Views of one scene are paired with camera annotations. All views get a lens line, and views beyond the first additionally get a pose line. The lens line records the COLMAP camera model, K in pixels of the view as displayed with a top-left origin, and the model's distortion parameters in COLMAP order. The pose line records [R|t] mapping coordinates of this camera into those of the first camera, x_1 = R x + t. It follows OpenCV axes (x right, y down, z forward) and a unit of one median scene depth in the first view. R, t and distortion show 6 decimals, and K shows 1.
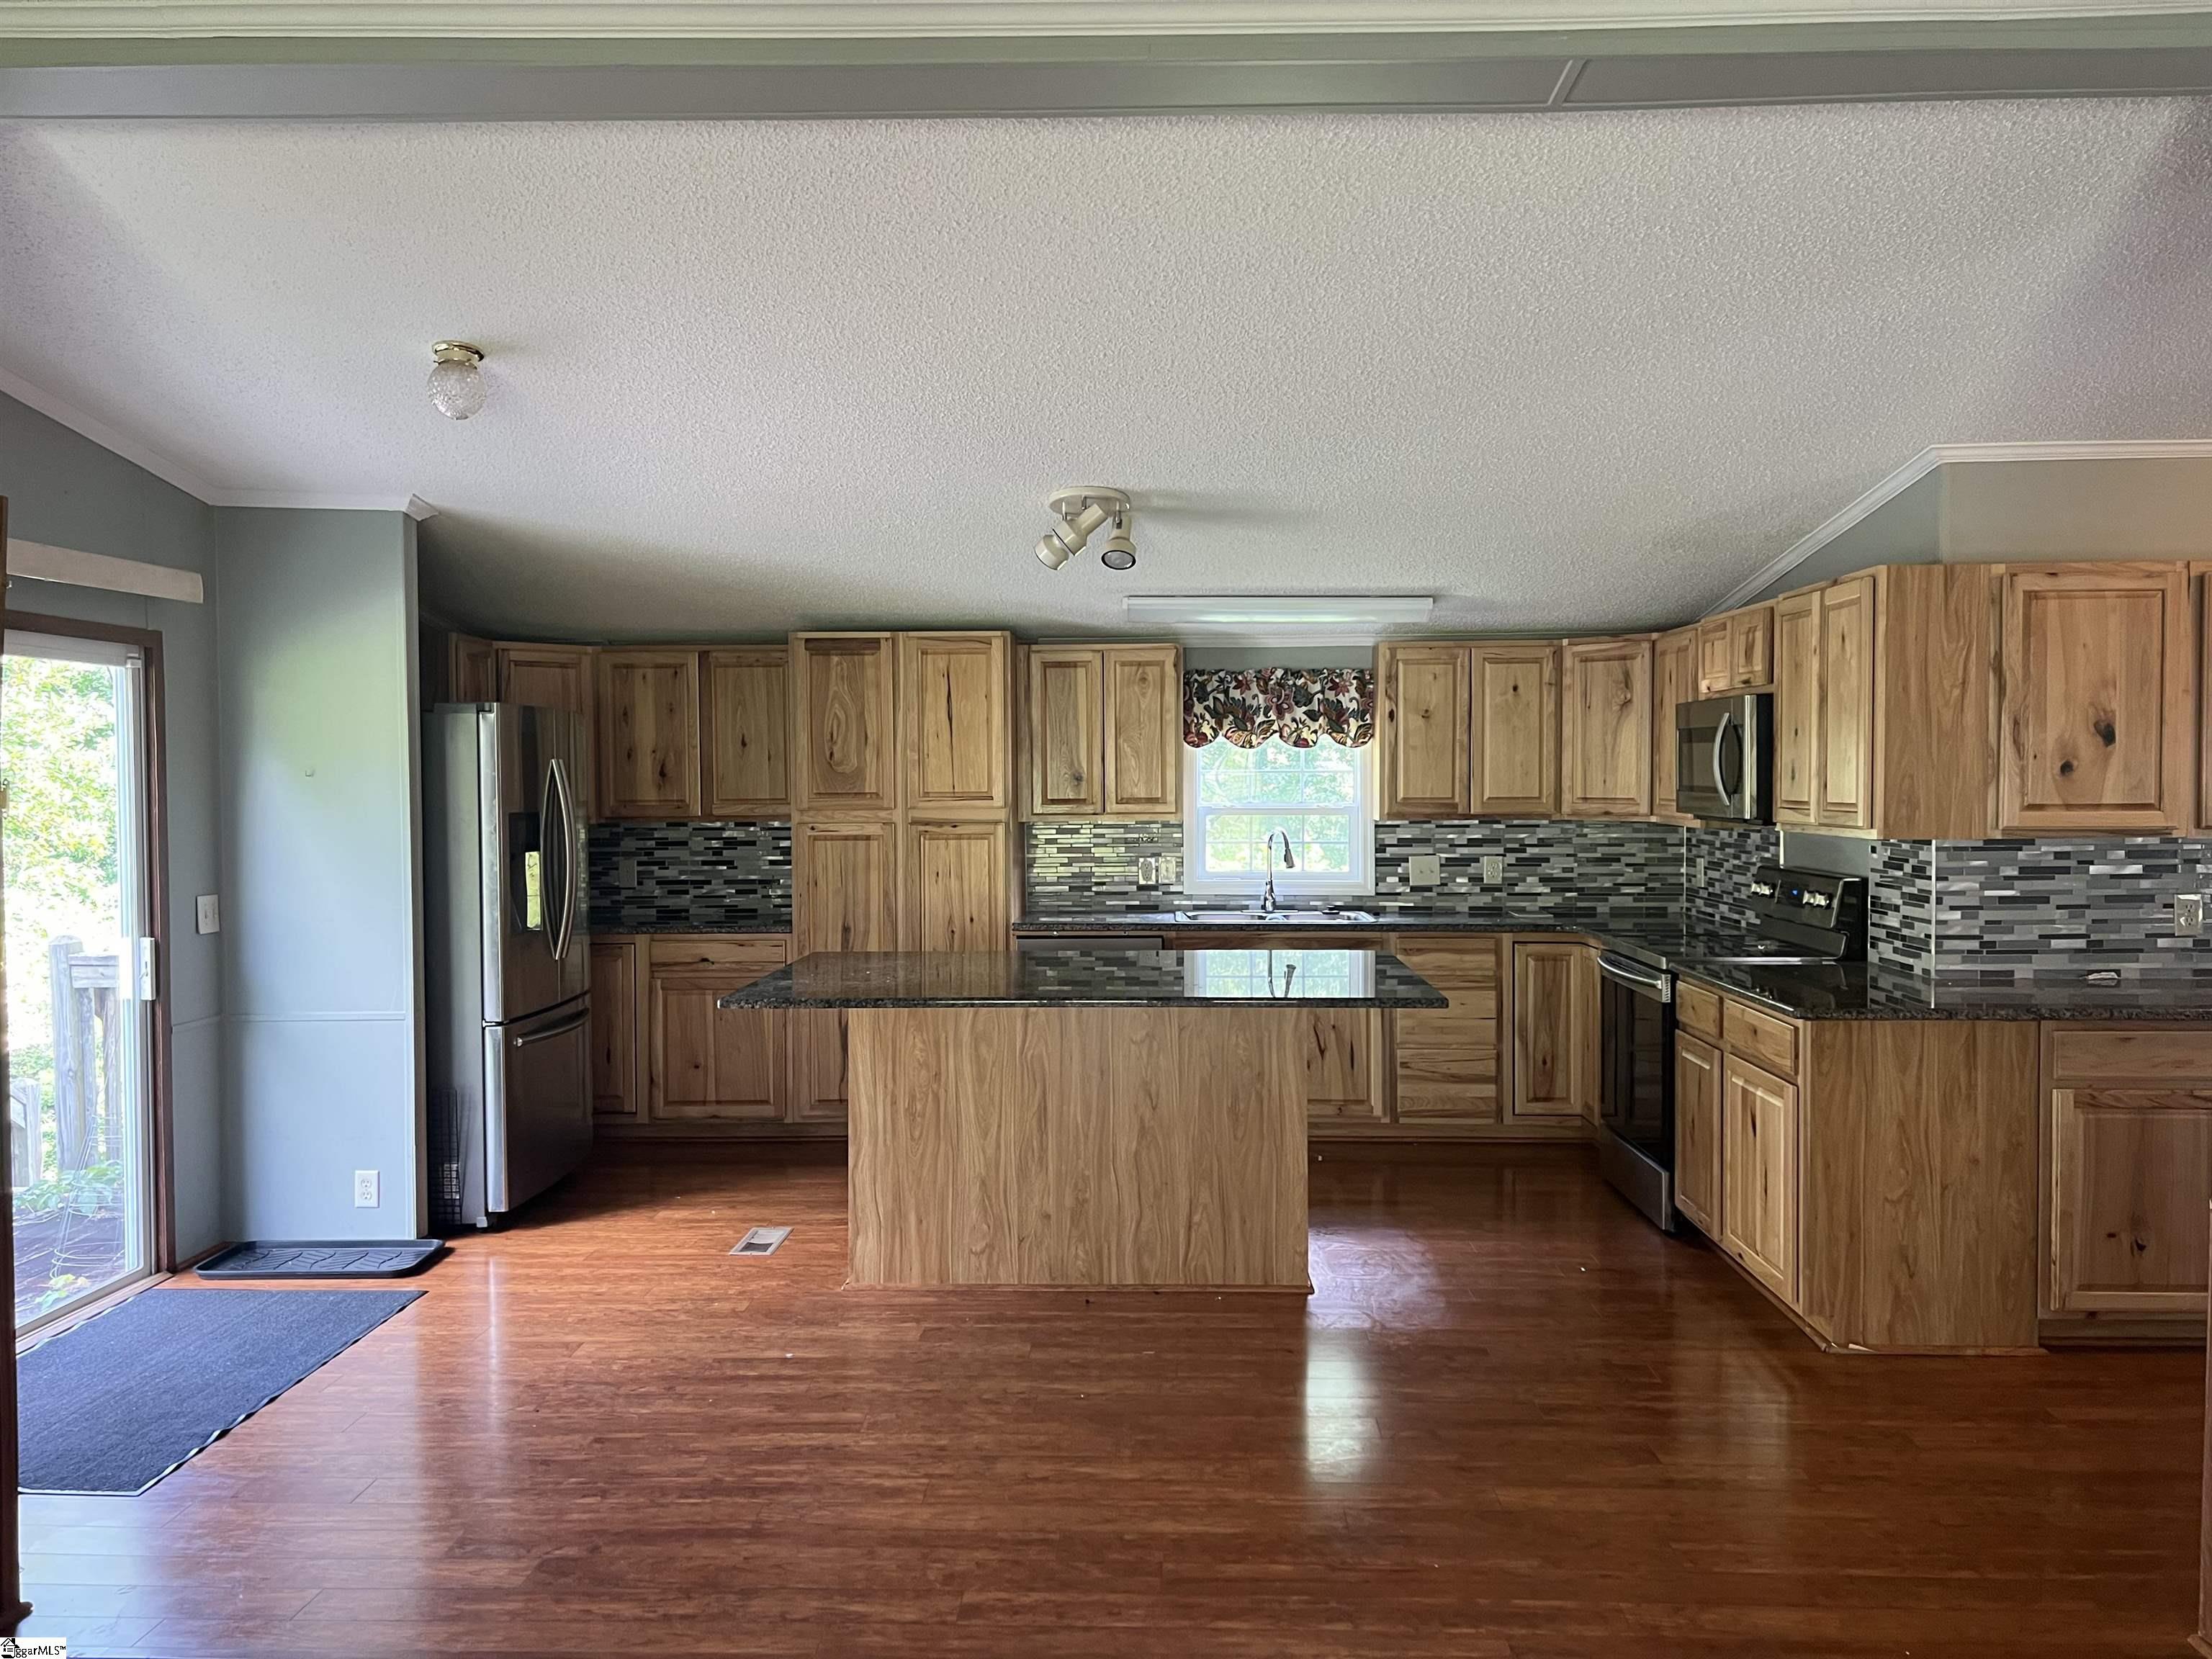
lens RADIAL K [[1666.9, 0, 1100.2], [0, 1666.9, 819.6], [0, 0, 1]] dist [0.074168, -0.068517]
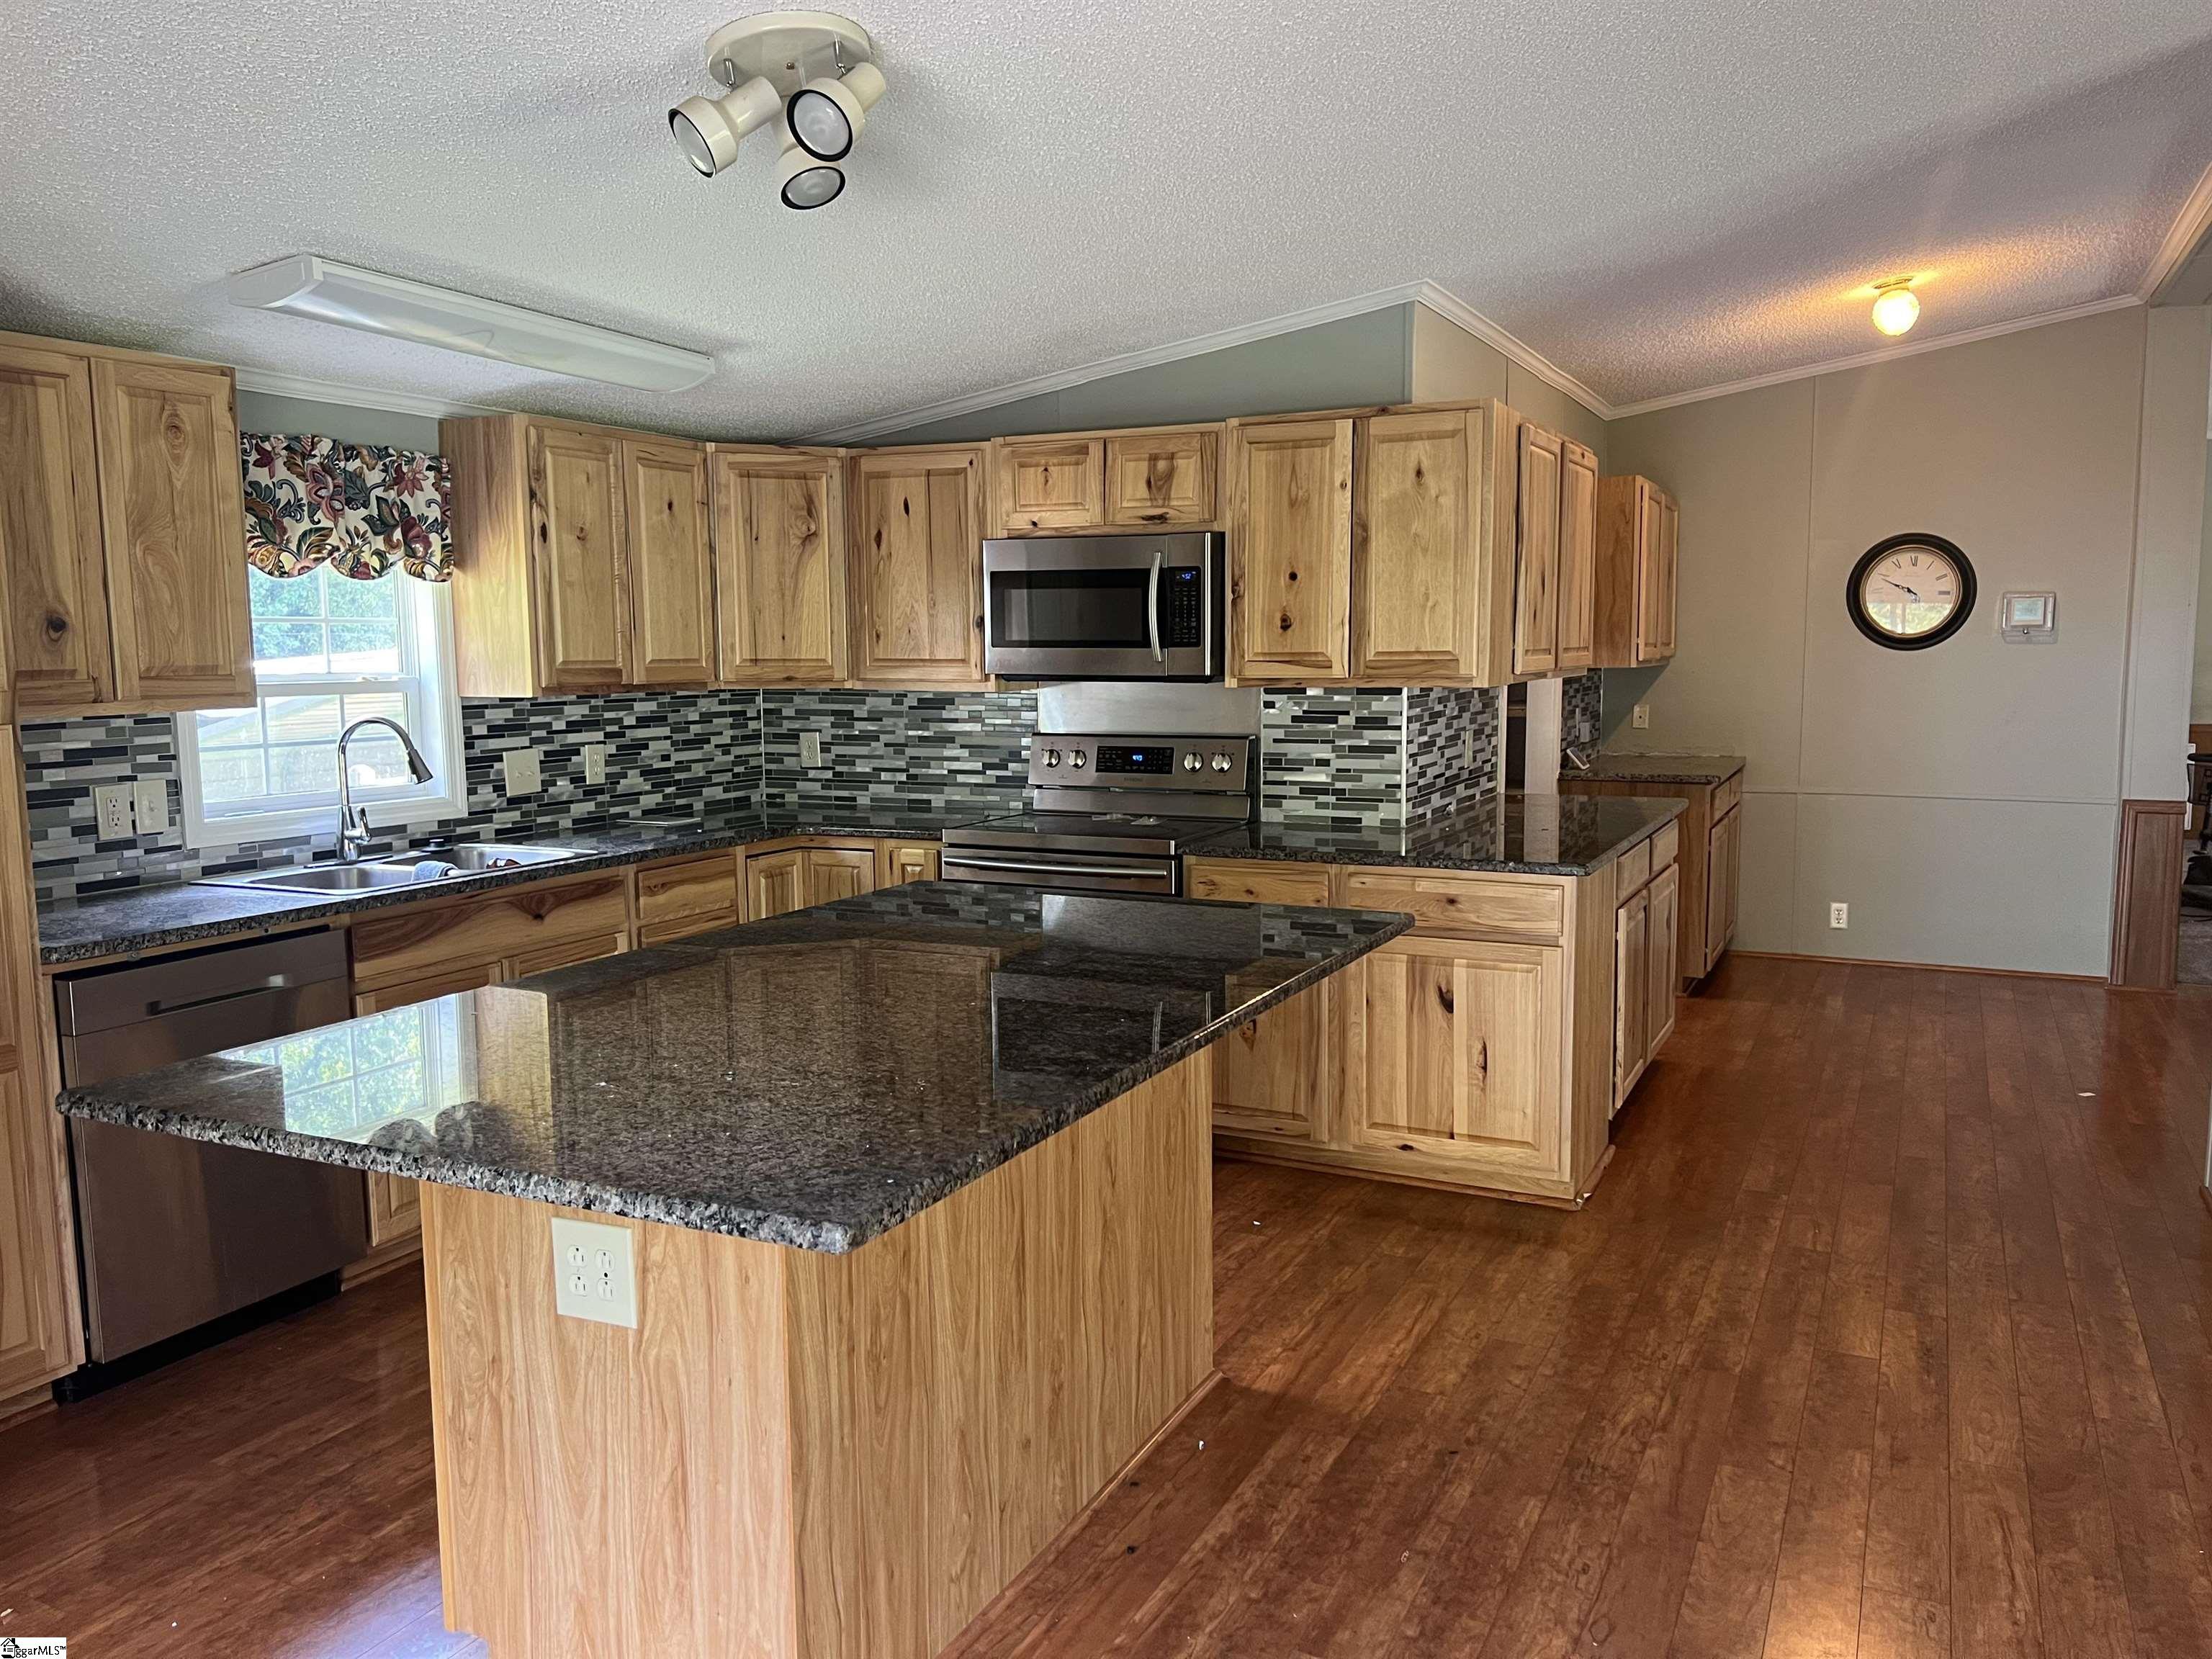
lens RADIAL K [[1666.9, 0, 1107.0], [0, 1666.9, 846.0], [0, 0, 1]] dist [0.074168, -0.068517]
pose [[0.398264, -0.111331, 0.910490, -0.343057], [0.031017, 0.993674, 0.107934, -0.005751], [-0.916746, -0.014745, 0.399198, 0.540304]]
